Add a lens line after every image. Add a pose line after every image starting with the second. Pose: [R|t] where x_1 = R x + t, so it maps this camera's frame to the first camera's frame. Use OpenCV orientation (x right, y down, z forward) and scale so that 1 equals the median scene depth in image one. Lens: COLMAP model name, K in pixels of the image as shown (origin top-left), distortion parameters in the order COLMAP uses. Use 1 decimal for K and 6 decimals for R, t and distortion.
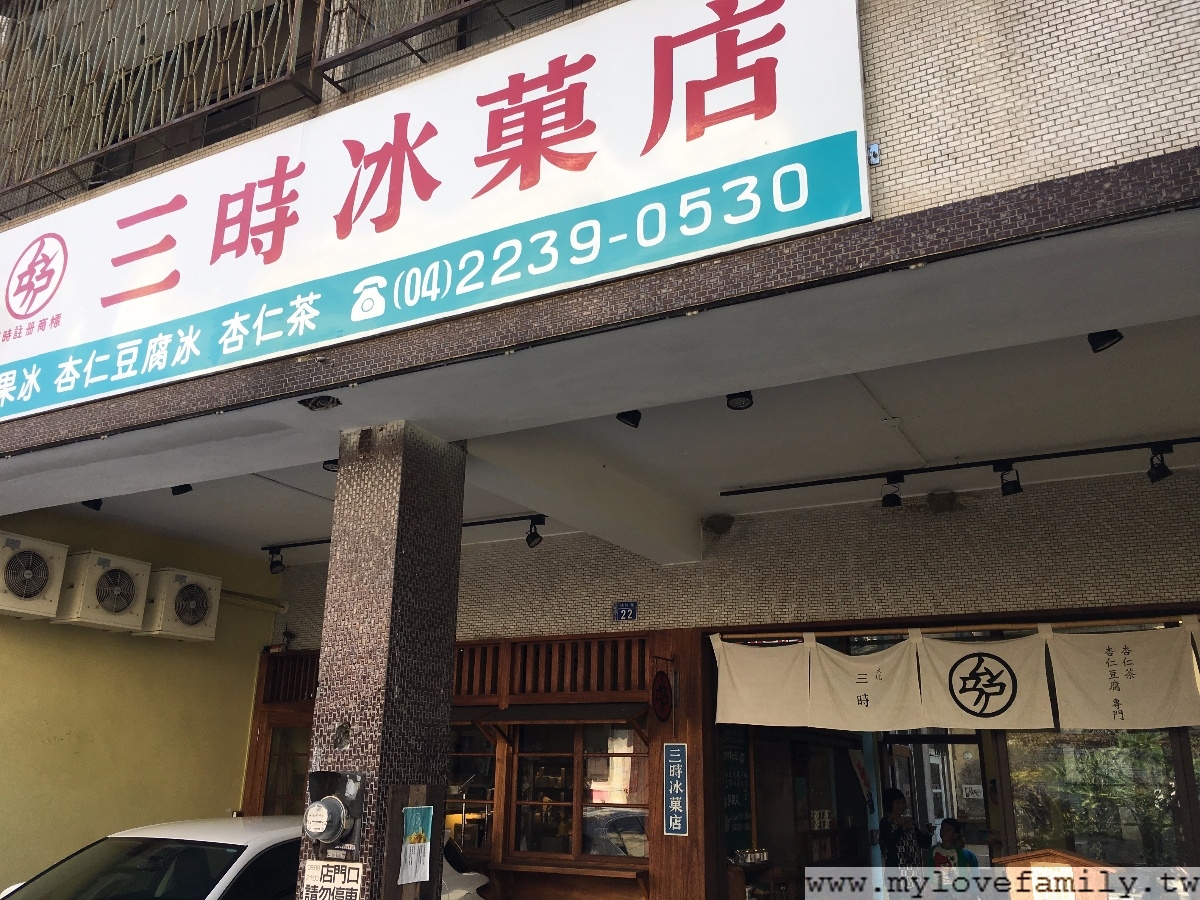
lens RADIAL K [[1030.3, 0, 599.6], [0, 1030.3, 449.0], [0, 0, 1]] dist [0.083642, -0.088235]
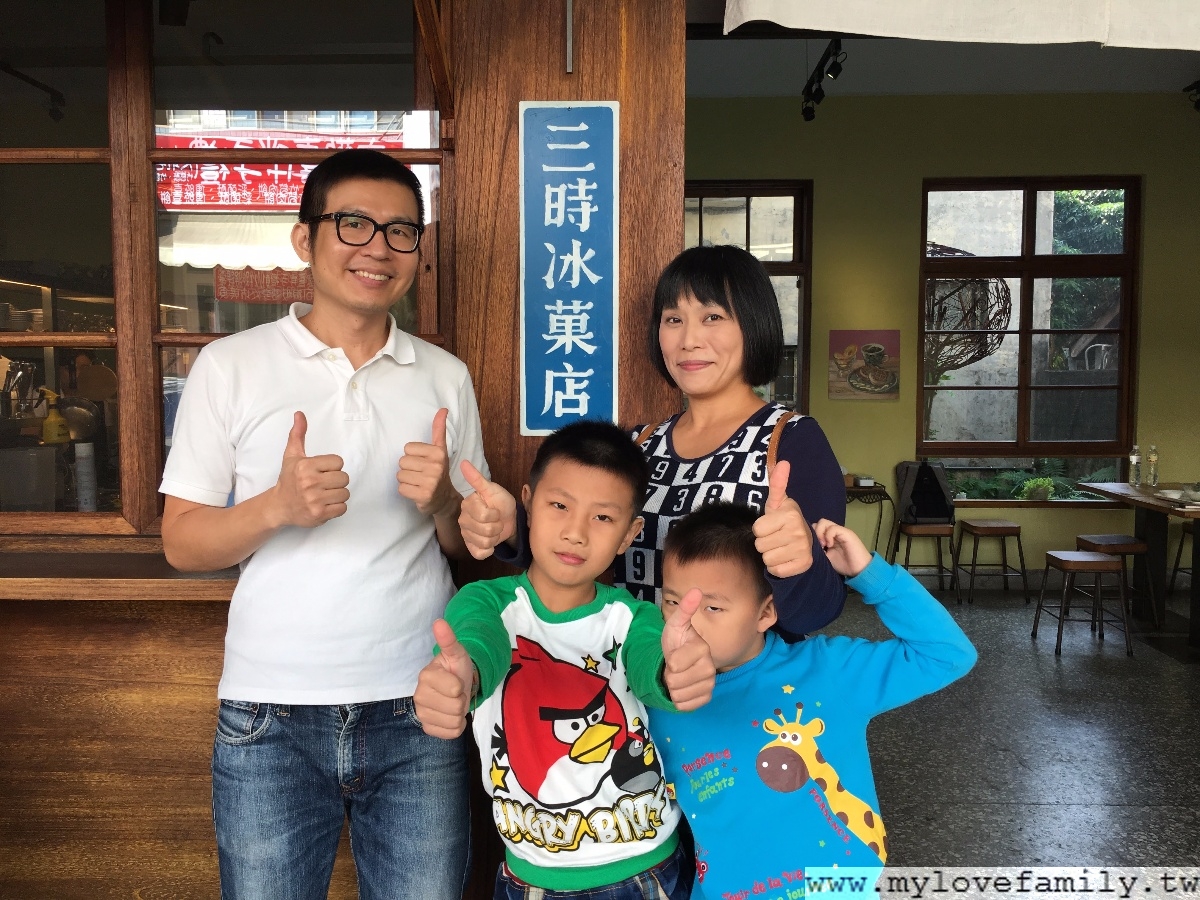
lens RADIAL K [[1030.3, 0, 598.2], [0, 1030.3, 447.2], [0, 0, 1]] dist [0.083642, -0.088235]
pose [[0.894146, -0.042981, 0.445708, -0.037695], [-0.124618, 0.932171, 0.339892, 0.276855], [-0.430085, -0.359456, 0.828141, 0.759739]]
